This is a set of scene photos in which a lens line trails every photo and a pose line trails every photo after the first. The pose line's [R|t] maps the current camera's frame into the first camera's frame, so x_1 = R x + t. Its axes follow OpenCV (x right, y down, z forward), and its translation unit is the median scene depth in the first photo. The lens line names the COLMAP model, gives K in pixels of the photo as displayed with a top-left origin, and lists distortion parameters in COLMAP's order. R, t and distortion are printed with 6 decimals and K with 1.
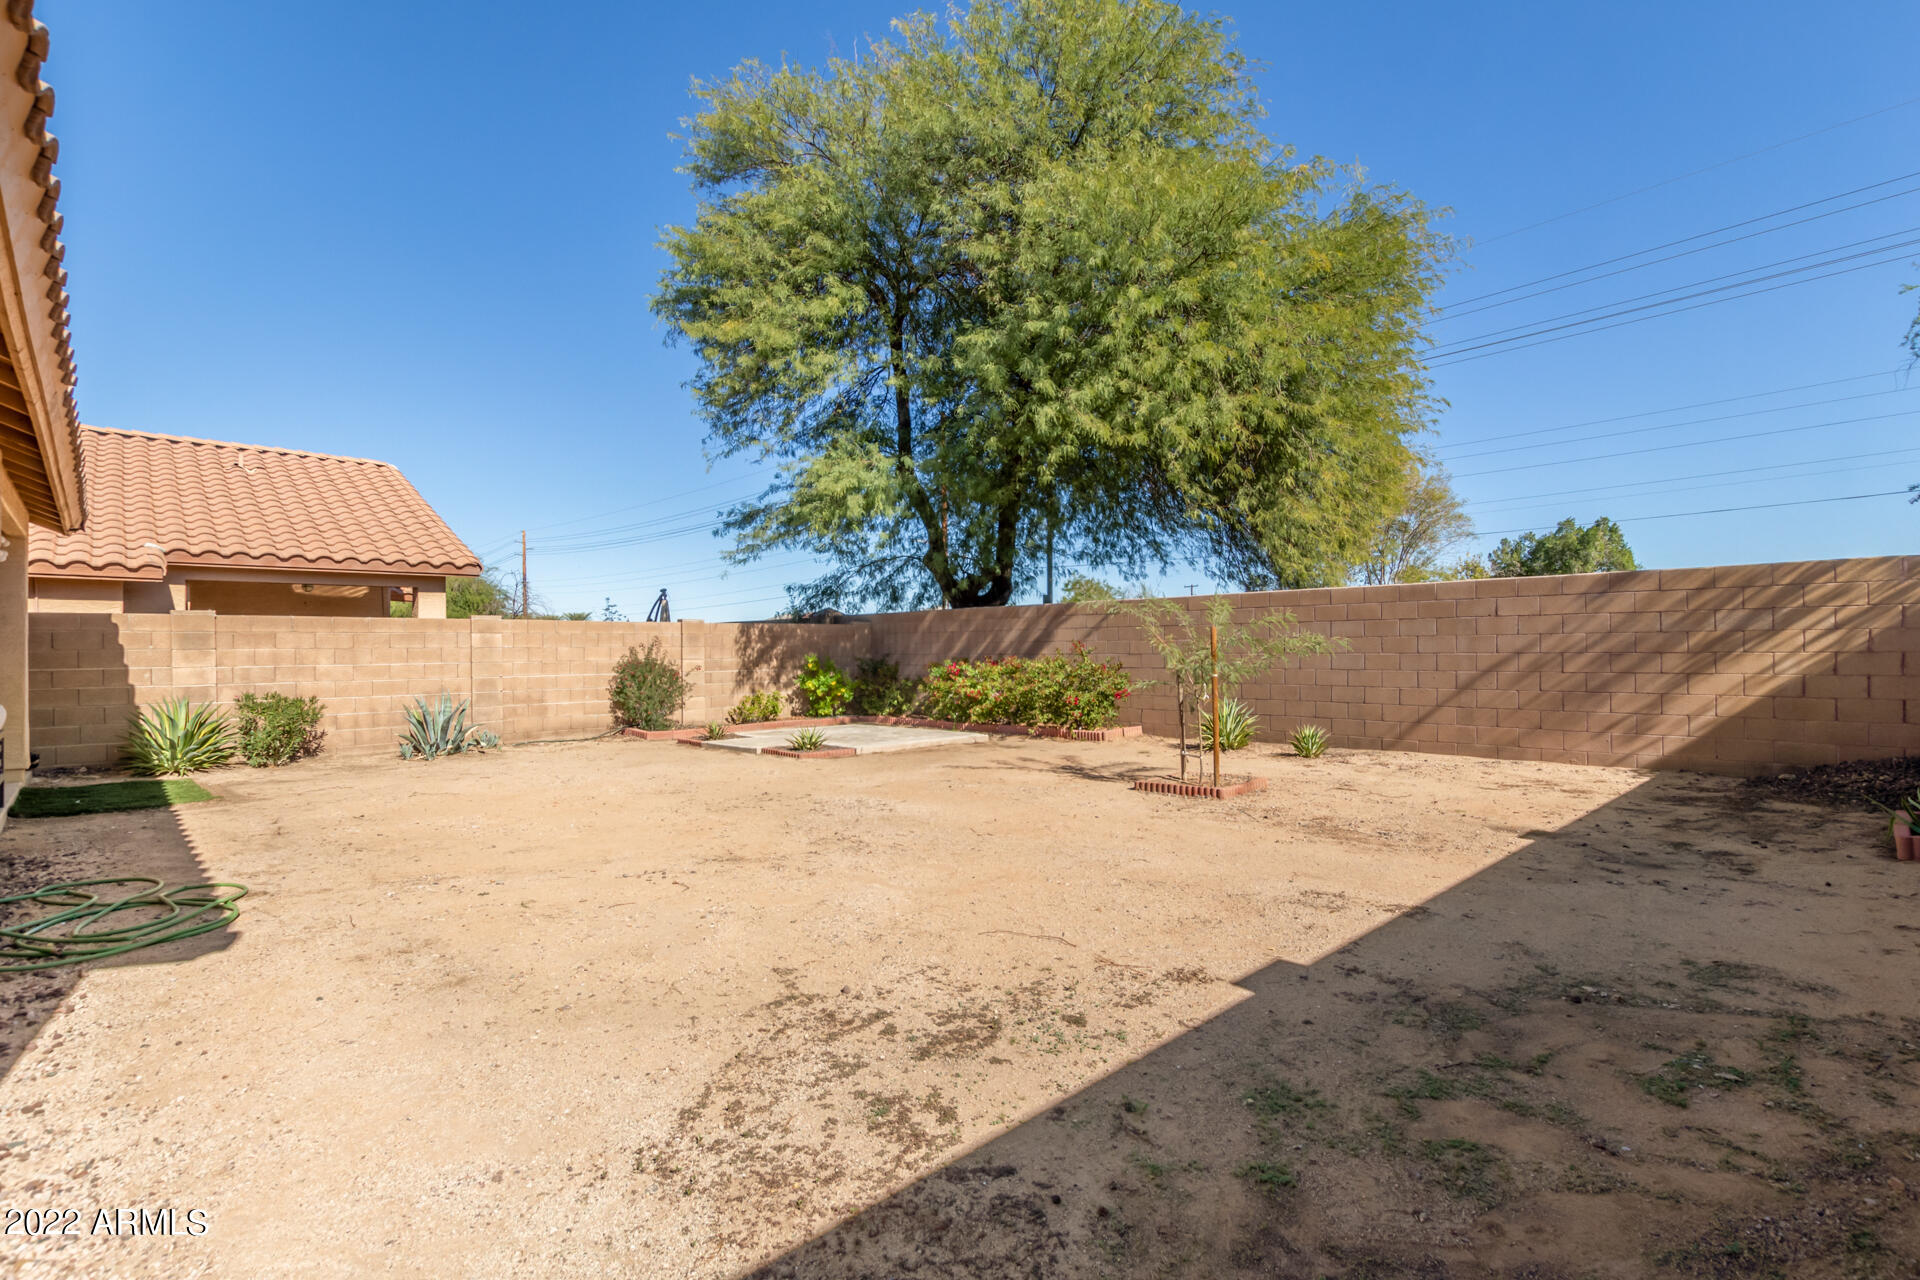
lens RADIAL K [[898.3, 0, 960.4], [0, 898.3, 654.0], [0, 0, 1]] dist [0.004330, 0.000263]
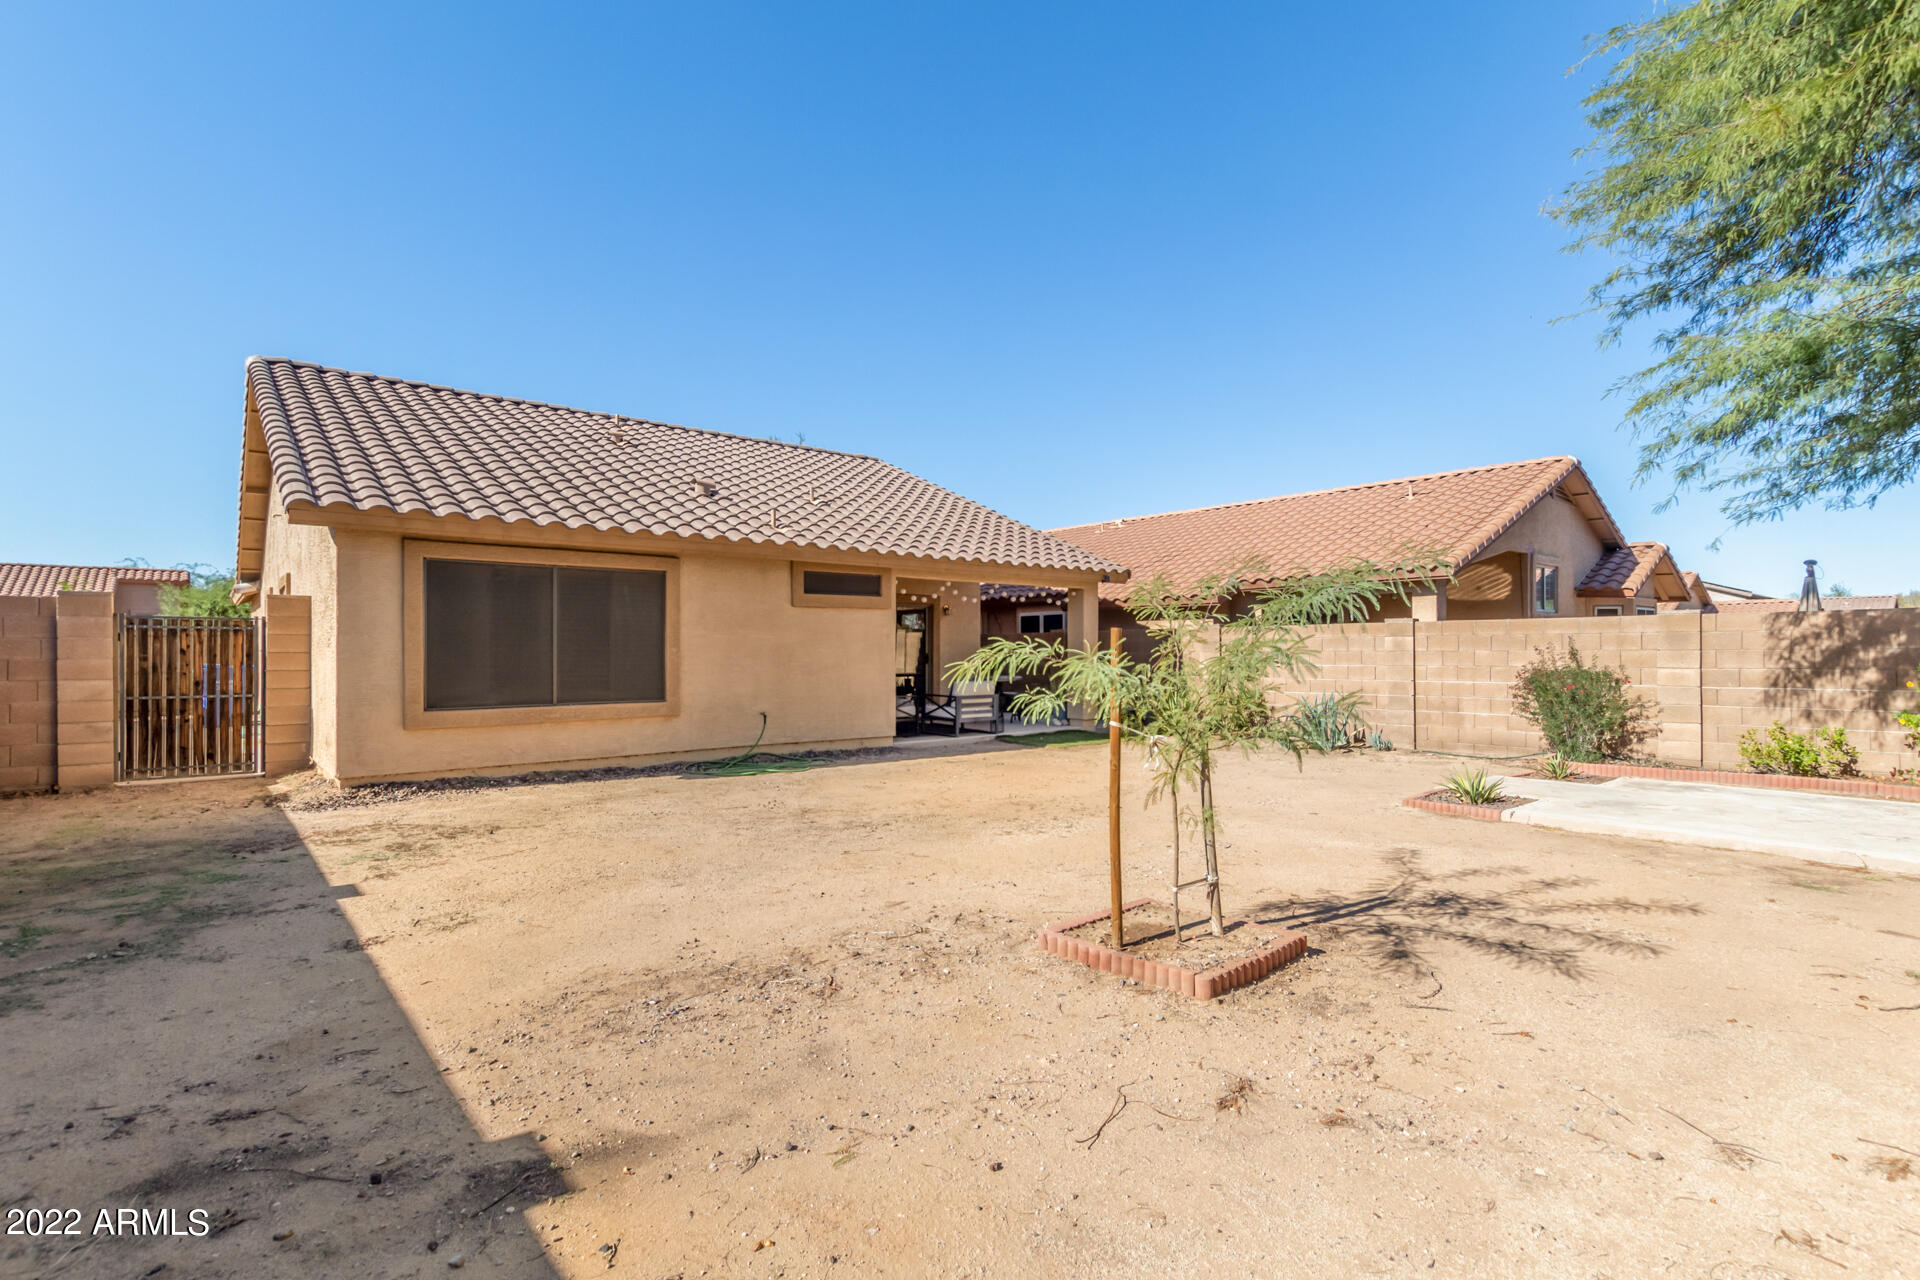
lens RADIAL K [[898.3, 0, 960.4], [0, 898.3, 654.0], [0, 0, 1]] dist [0.004330, 0.000263]
pose [[-0.049188, 0.003940, -0.998782, 0.741572], [0.003533, 0.999987, 0.003771, -0.013625], [0.998783, -0.003343, -0.049201, 0.876997]]
